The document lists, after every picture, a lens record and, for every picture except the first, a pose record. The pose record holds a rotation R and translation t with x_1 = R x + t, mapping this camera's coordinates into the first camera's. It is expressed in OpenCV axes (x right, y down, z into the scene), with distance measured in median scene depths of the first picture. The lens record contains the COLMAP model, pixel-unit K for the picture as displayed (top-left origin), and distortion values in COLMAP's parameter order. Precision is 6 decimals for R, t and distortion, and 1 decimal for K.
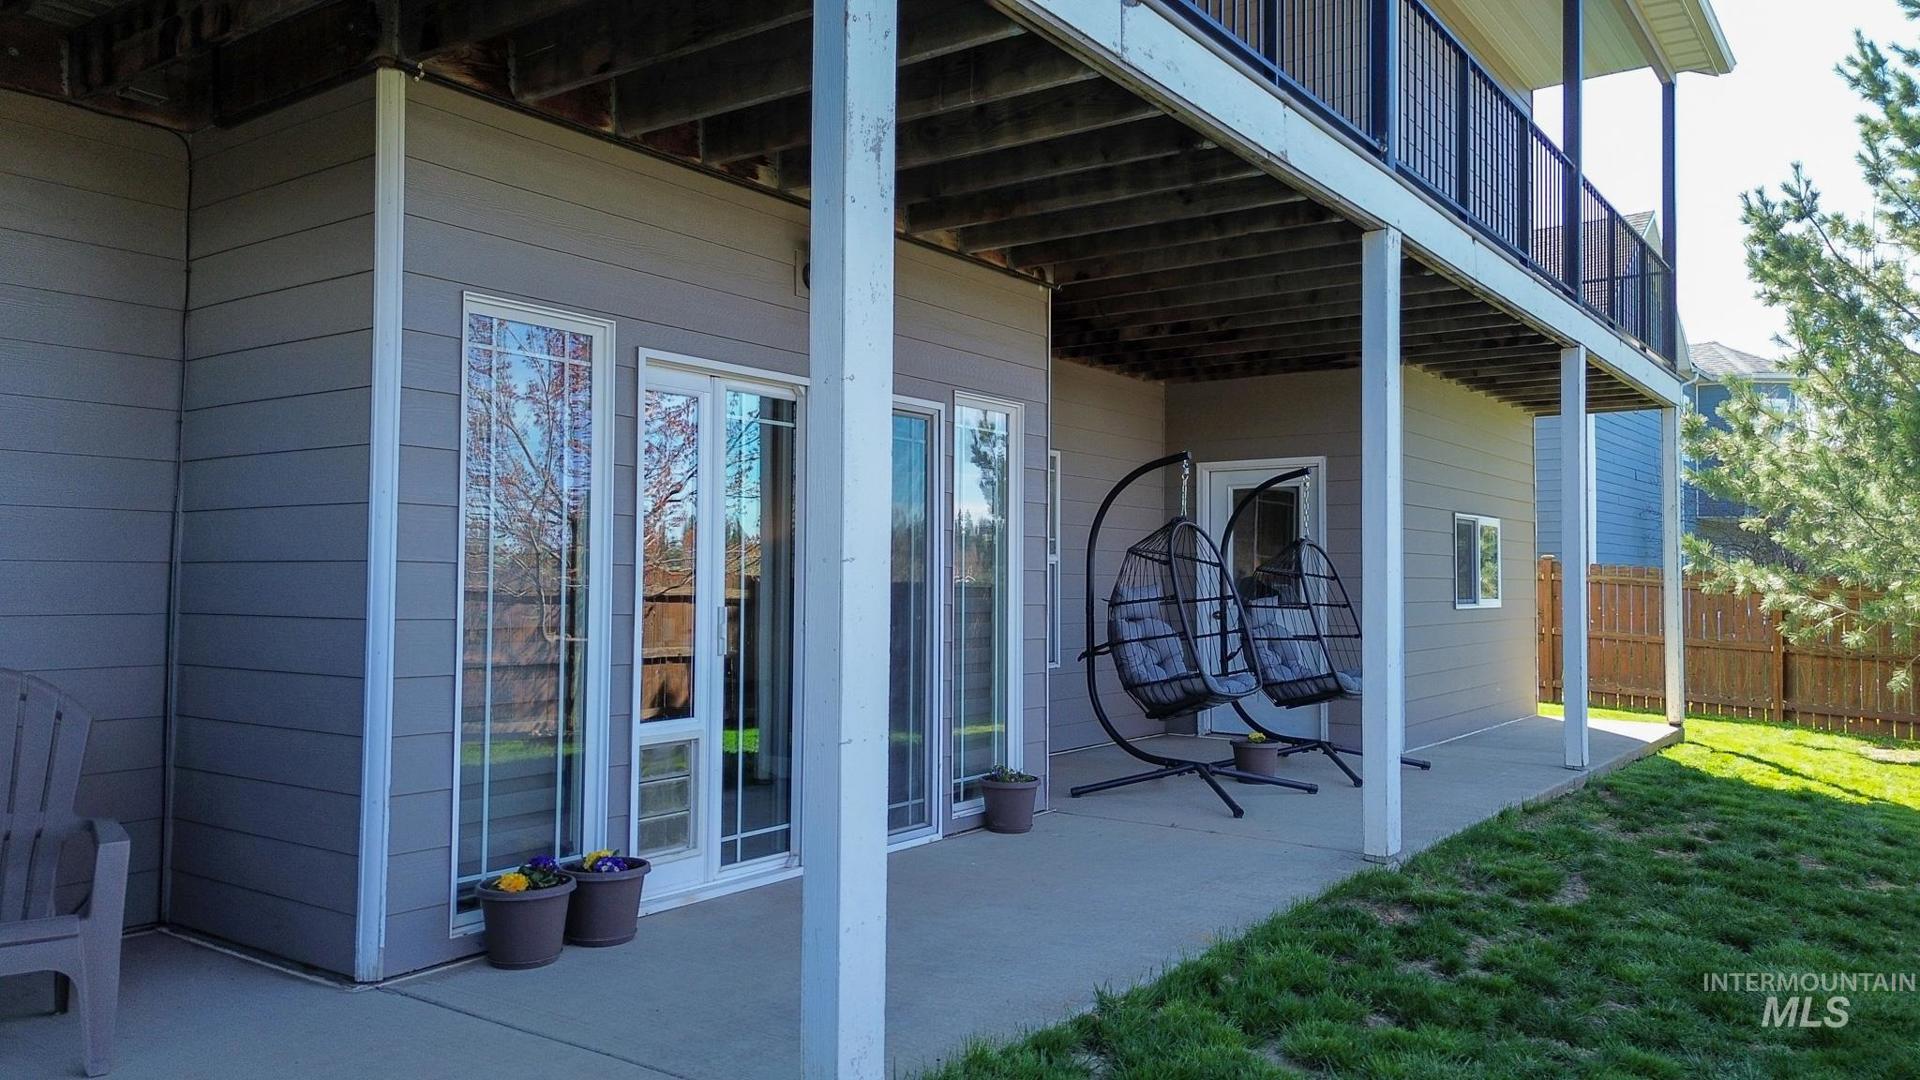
lens RADIAL K [[1365.9, 0, 970.4], [0, 1365.9, 535.0], [0, 0, 1]] dist [0.087780, -0.080923]
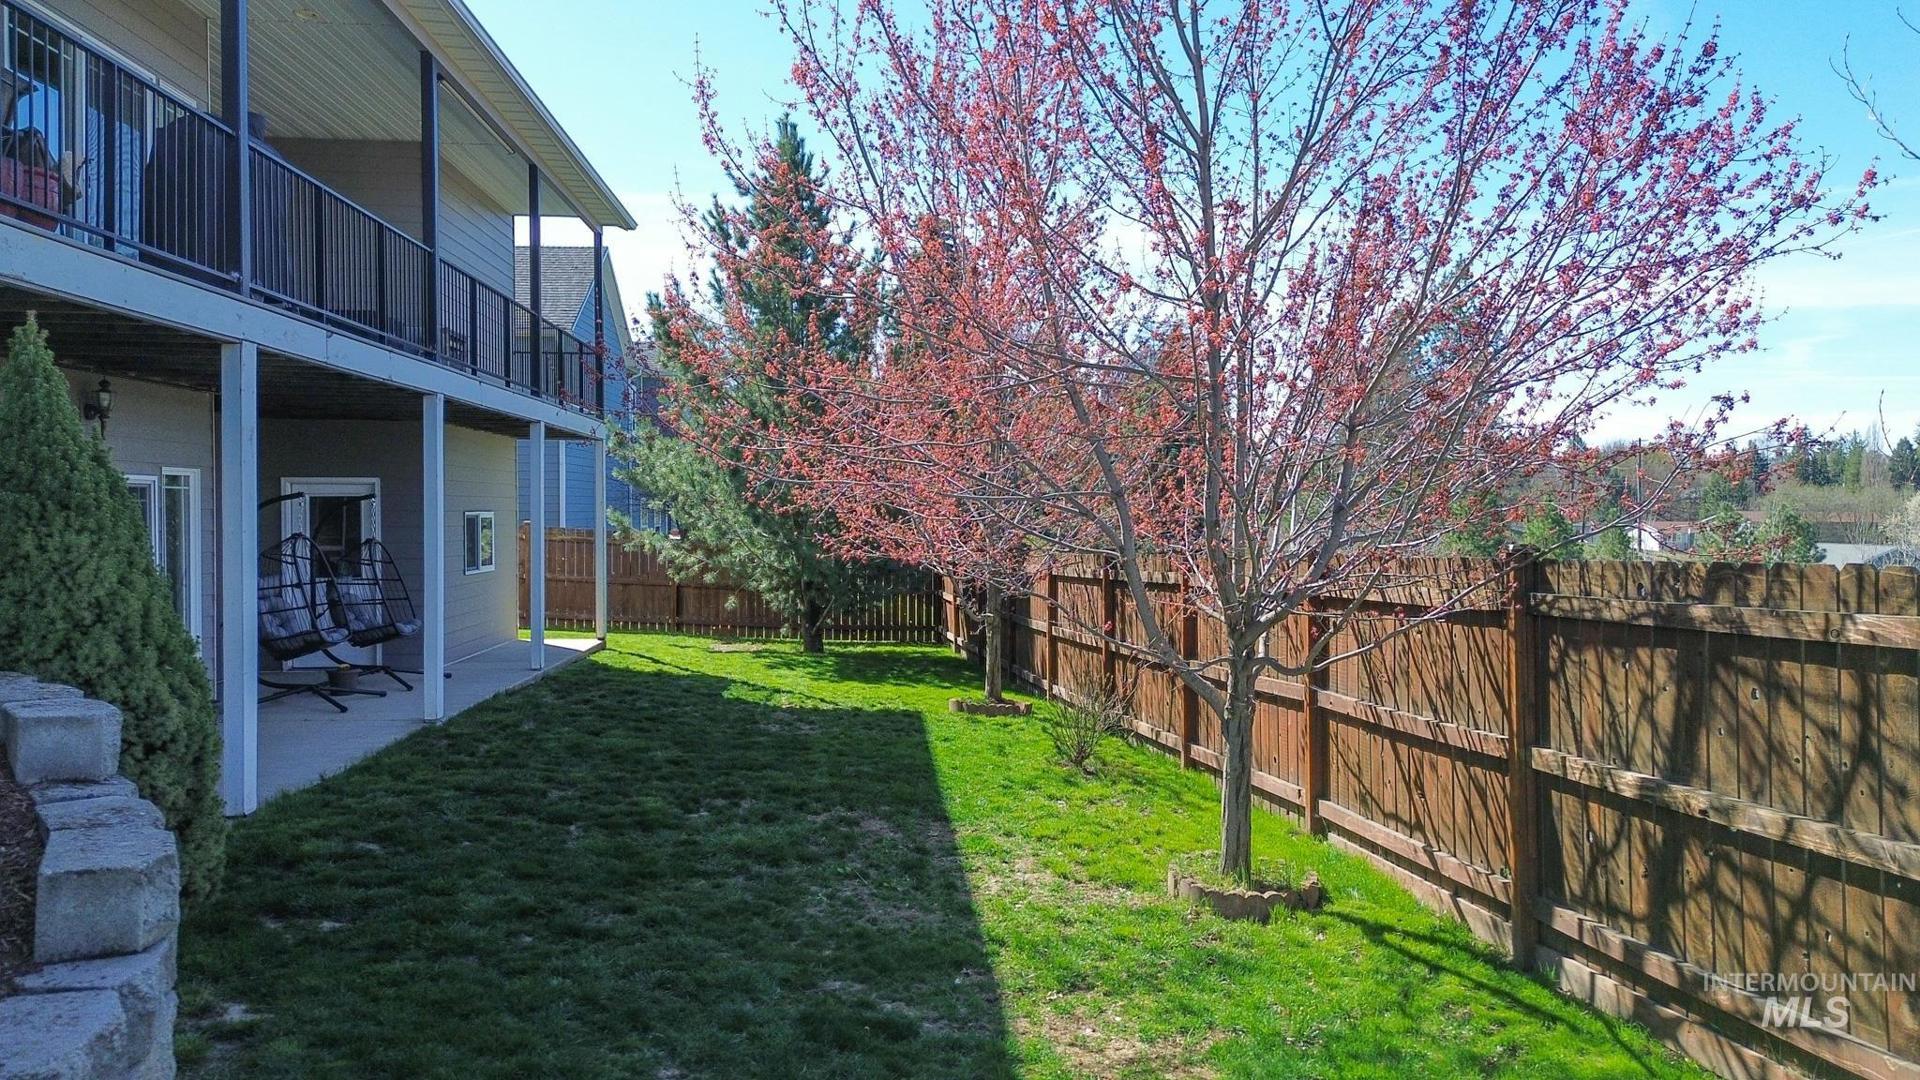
lens RADIAL K [[1365.9, 0, 970.4], [0, 1365.9, 535.0], [0, 0, 1]] dist [0.087780, -0.080923]
pose [[0.764619, -0.014738, 0.644315, -0.238431], [-0.020532, 0.998674, 0.047209, -0.085326], [-0.644156, -0.049326, 0.763302, -0.610781]]
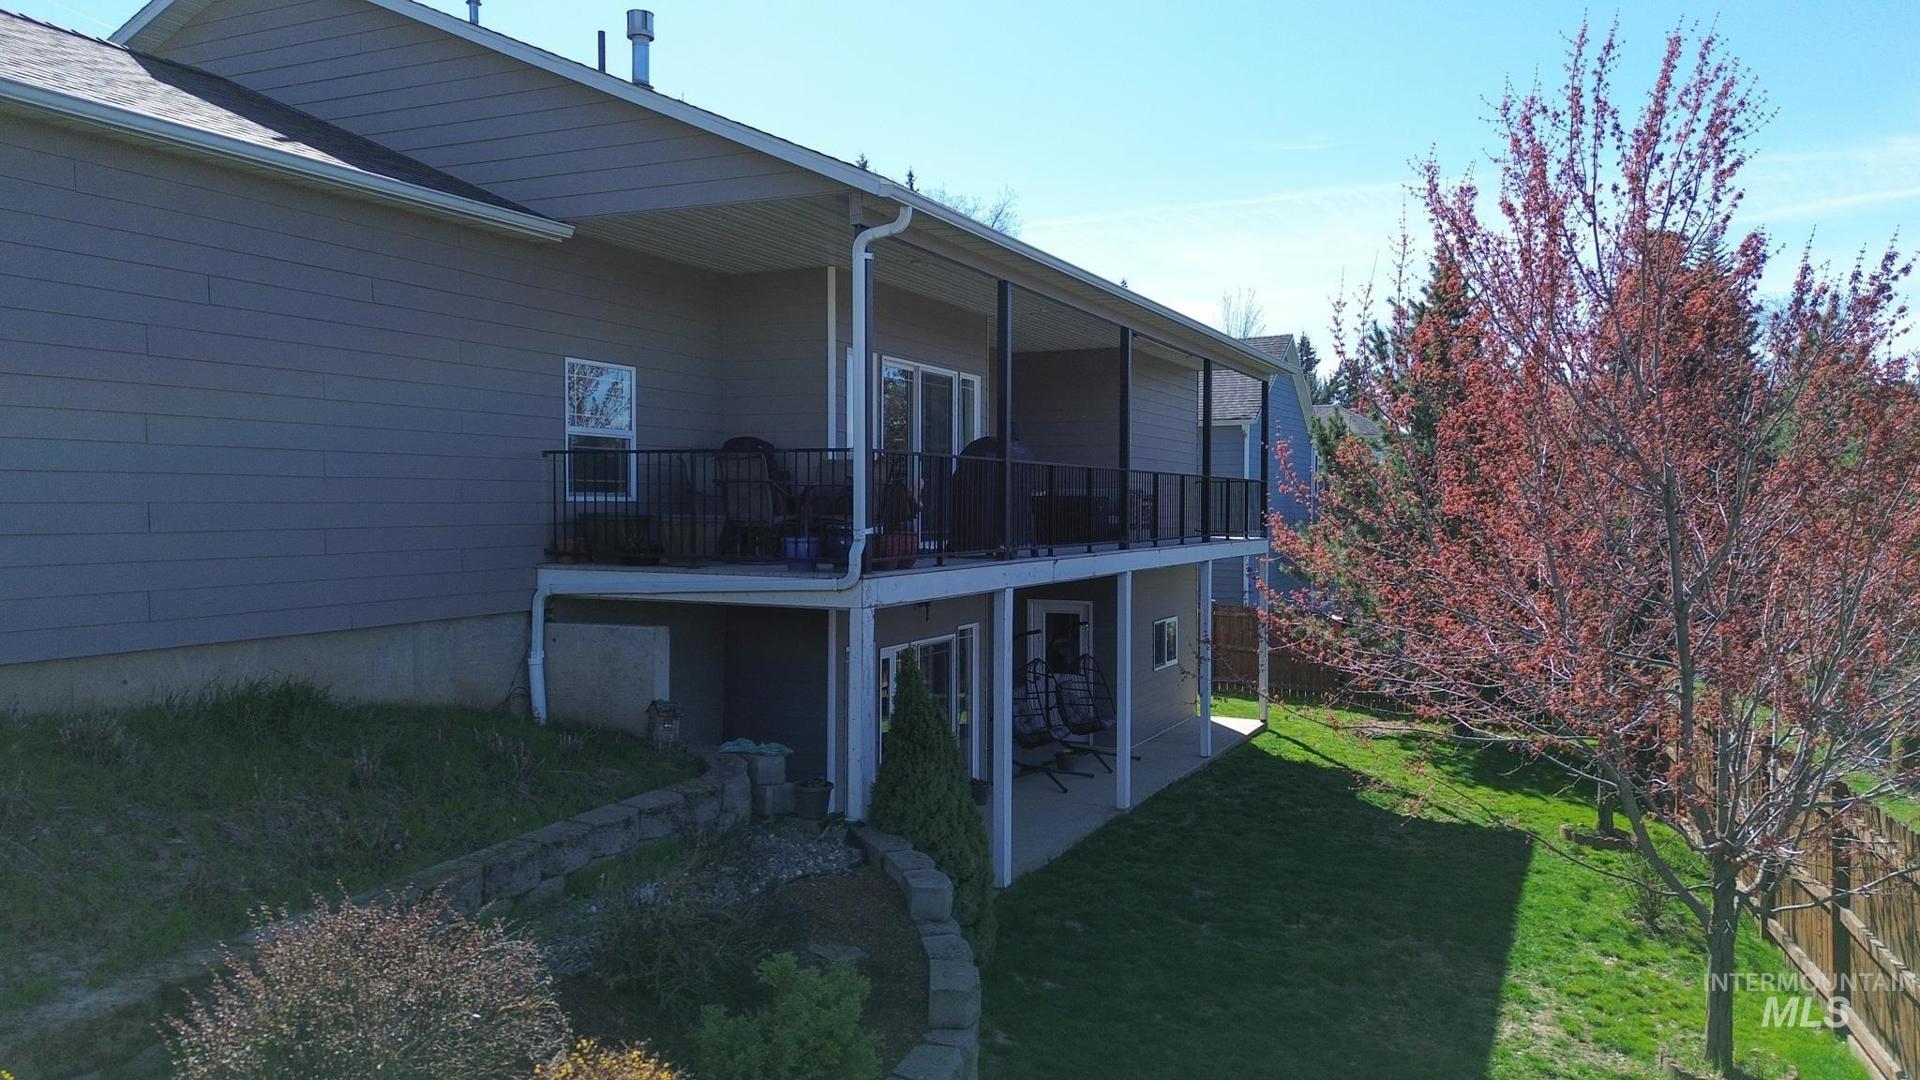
lens RADIAL K [[1365.9, 0, 970.4], [0, 1365.9, 535.0], [0, 0, 1]] dist [0.087780, -0.080923]
pose [[0.980948, -0.003972, 0.194229, -0.320216], [-0.006629, 0.998524, 0.053900, -0.277013], [-0.194157, -0.054161, 0.979474, -0.958286]]
